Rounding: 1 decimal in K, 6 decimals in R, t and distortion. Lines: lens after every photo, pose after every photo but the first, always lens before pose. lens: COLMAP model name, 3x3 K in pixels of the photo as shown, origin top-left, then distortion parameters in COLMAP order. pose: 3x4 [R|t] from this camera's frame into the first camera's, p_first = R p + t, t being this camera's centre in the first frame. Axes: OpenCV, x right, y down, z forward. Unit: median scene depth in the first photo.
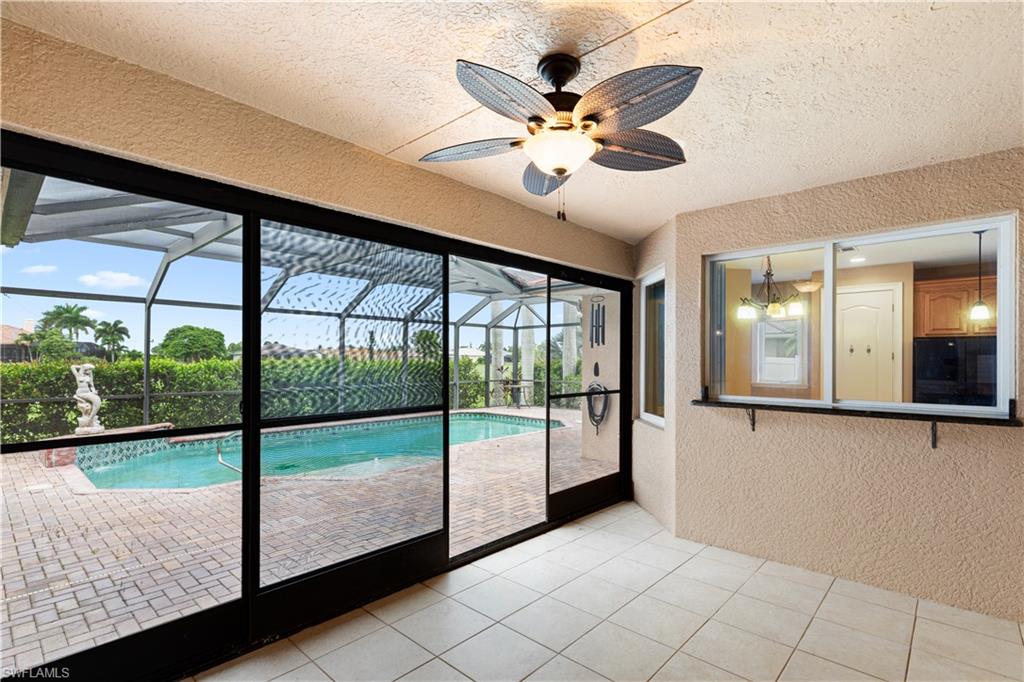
lens RADIAL K [[464.7, 0, 515.6], [0, 464.7, 359.7], [0, 0, 1]] dist [0.003487, 0.000541]
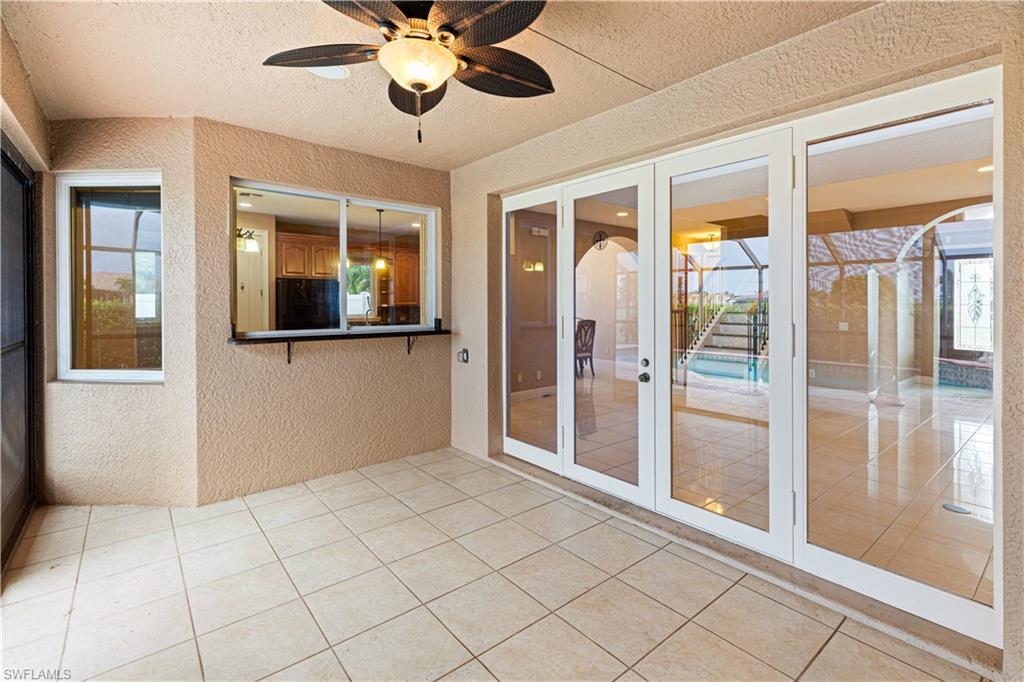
lens RADIAL K [[464.7, 0, 508.3], [0, 464.7, 304.4], [0, 0, 1]] dist [0.003487, 0.000541]
pose [[0.169603, -0.012412, 0.985434, -0.395563], [-0.004844, 0.999898, 0.013428, 0.006020], [-0.985501, -0.007050, 0.169525, 0.331899]]
